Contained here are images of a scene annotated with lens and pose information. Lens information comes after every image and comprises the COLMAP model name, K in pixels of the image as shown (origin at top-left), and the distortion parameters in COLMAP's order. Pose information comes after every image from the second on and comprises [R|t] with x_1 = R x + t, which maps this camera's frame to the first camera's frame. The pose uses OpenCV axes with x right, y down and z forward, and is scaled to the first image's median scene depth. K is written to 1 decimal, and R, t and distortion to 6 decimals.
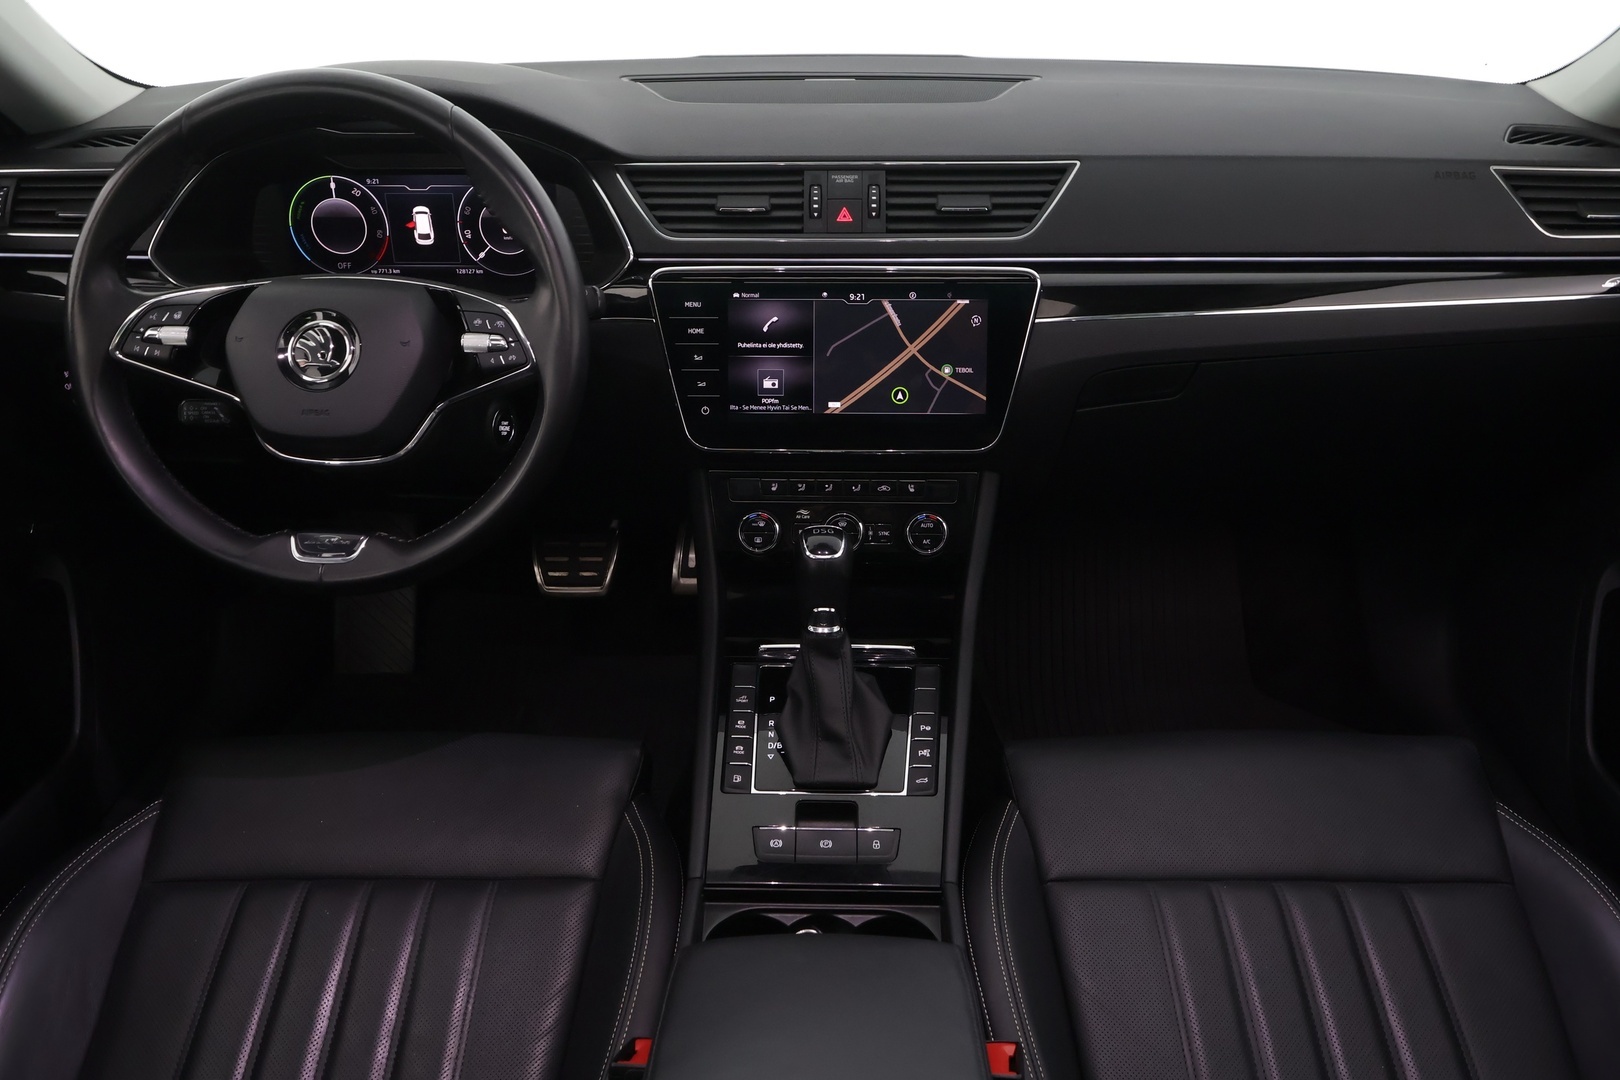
lens RADIAL K [[1279.2, 0, 814.3], [0, 1279.2, 536.5], [0, 0, 1]] dist [-0.001150, 0.006902]
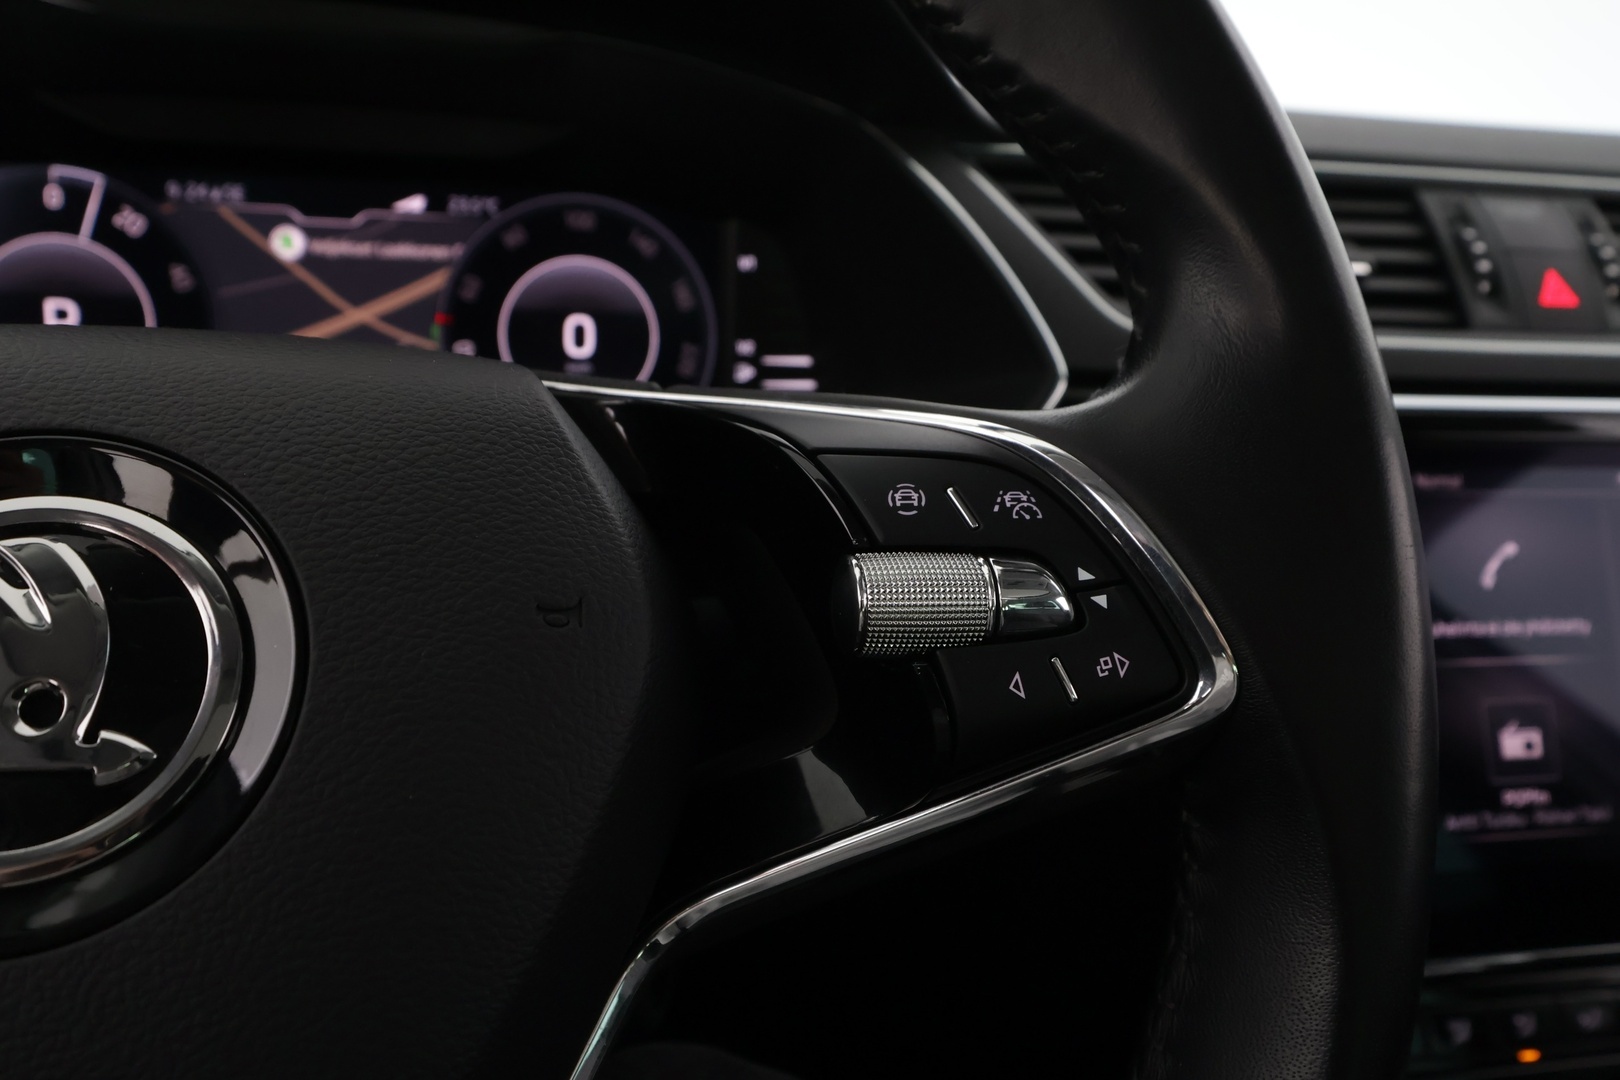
lens RADIAL K [[1279.2, 0, 796.4], [0, 1279.2, 549.7], [0, 0, 1]] dist [-0.001150, 0.006902]
pose [[0.971684, -0.006771, 0.236188, -0.289873], [0.067649, 0.965718, -0.250623, -0.098131], [-0.226394, 0.259505, 0.938831, 0.724221]]
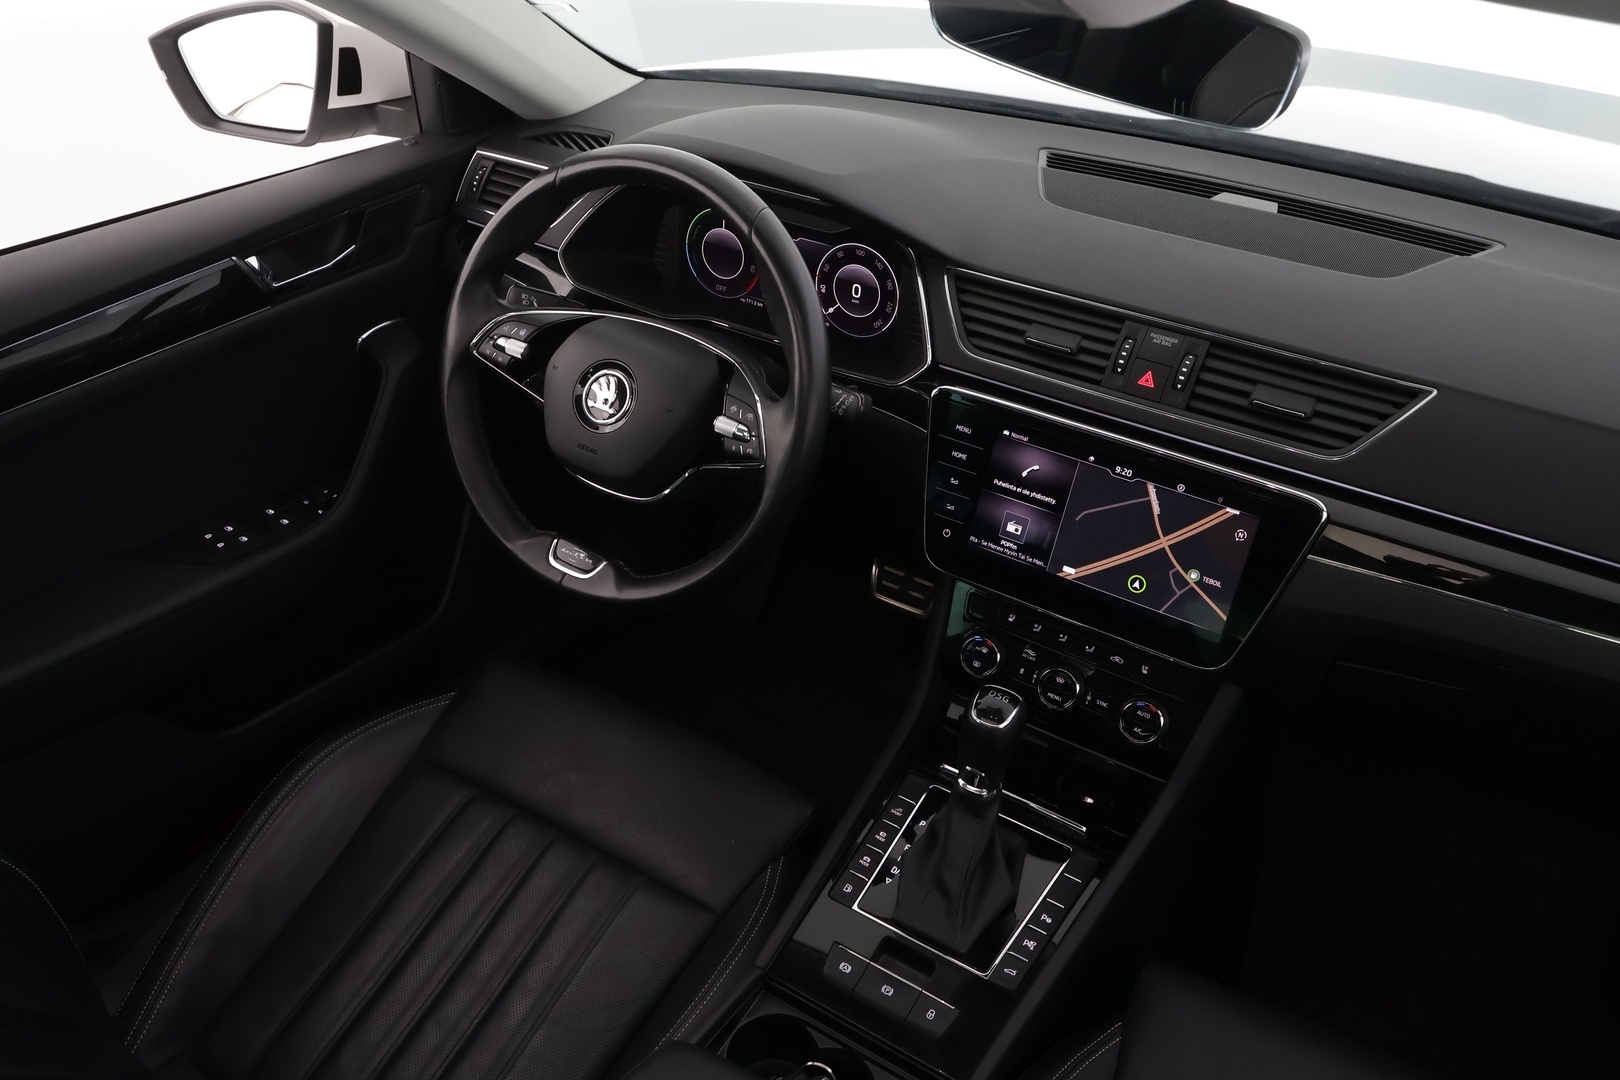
lens RADIAL K [[1279.2, 0, 808.8], [0, 1279.2, 546.5], [0, 0, 1]] dist [-0.001150, 0.006902]
pose [[0.854739, 0.319370, -0.409174, 0.235868], [-0.279717, 0.947455, 0.155200, -0.214230], [0.437240, -0.018203, 0.899160, 0.054549]]
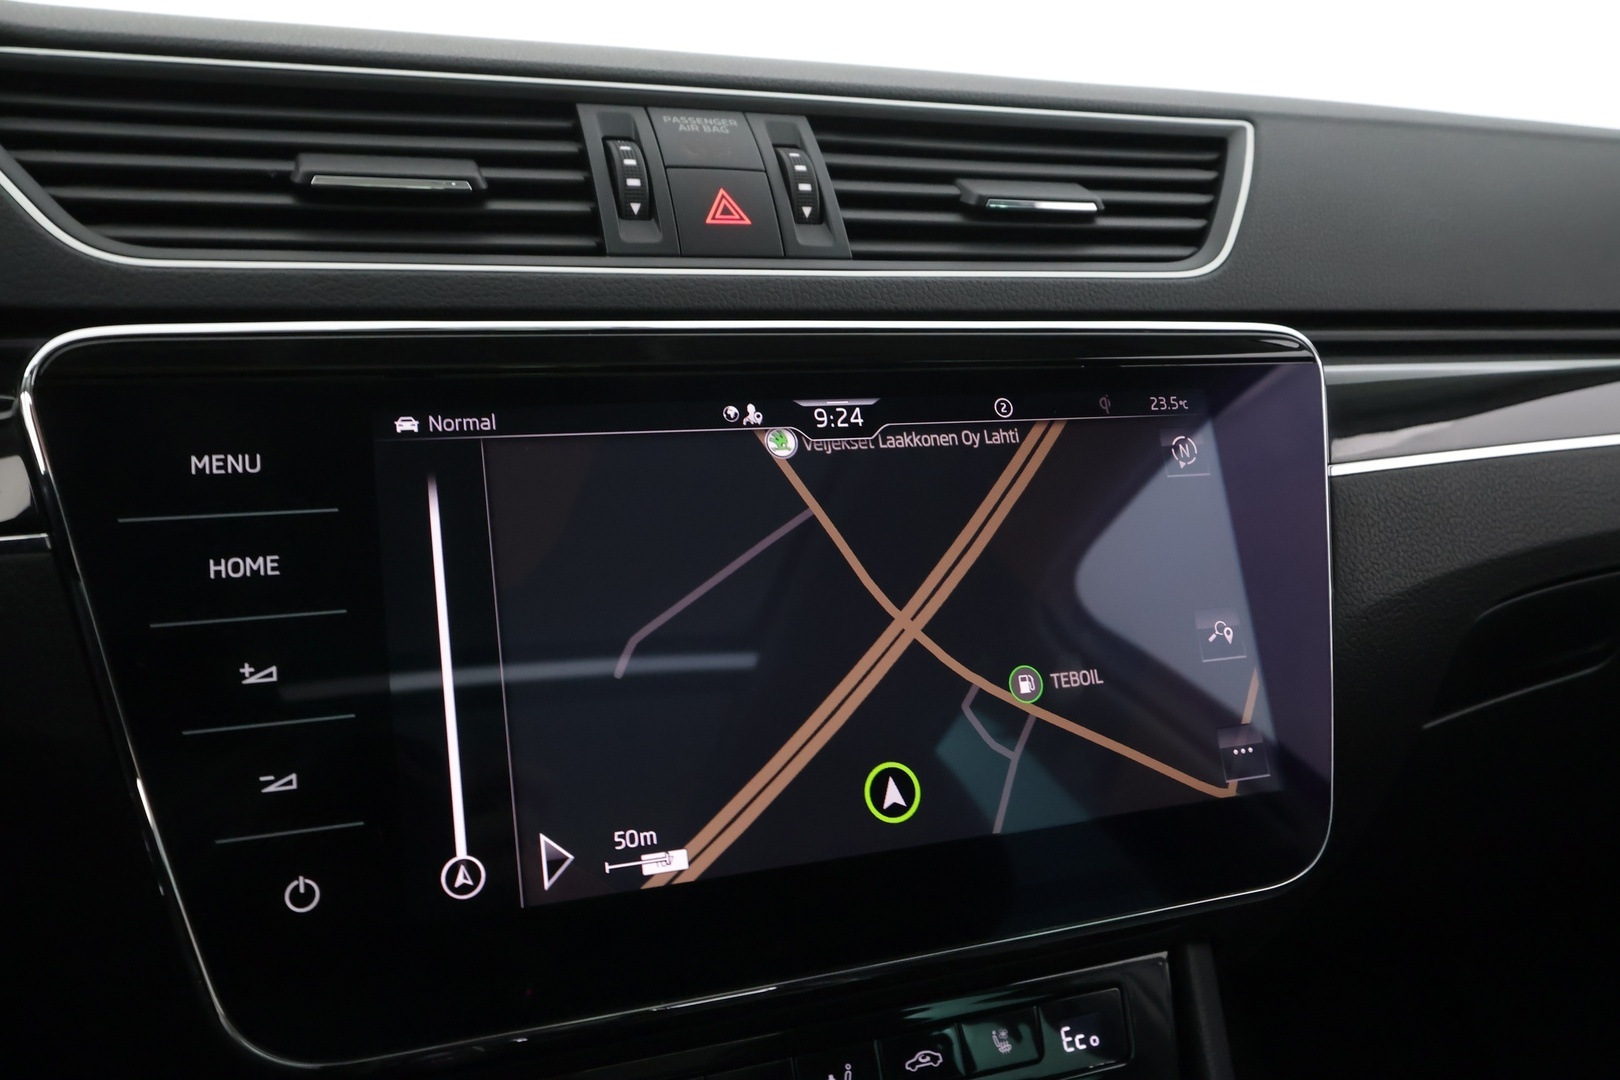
lens RADIAL K [[1279.2, 0, 812.2], [0, 1279.2, 543.5], [0, 0, 1]] dist [-0.001150, 0.006902]
pose [[0.928313, -0.060150, 0.366901, -0.080852], [0.175583, 0.940775, -0.290021, -0.075175], [-0.327727, 0.333652, 0.883895, 0.745680]]
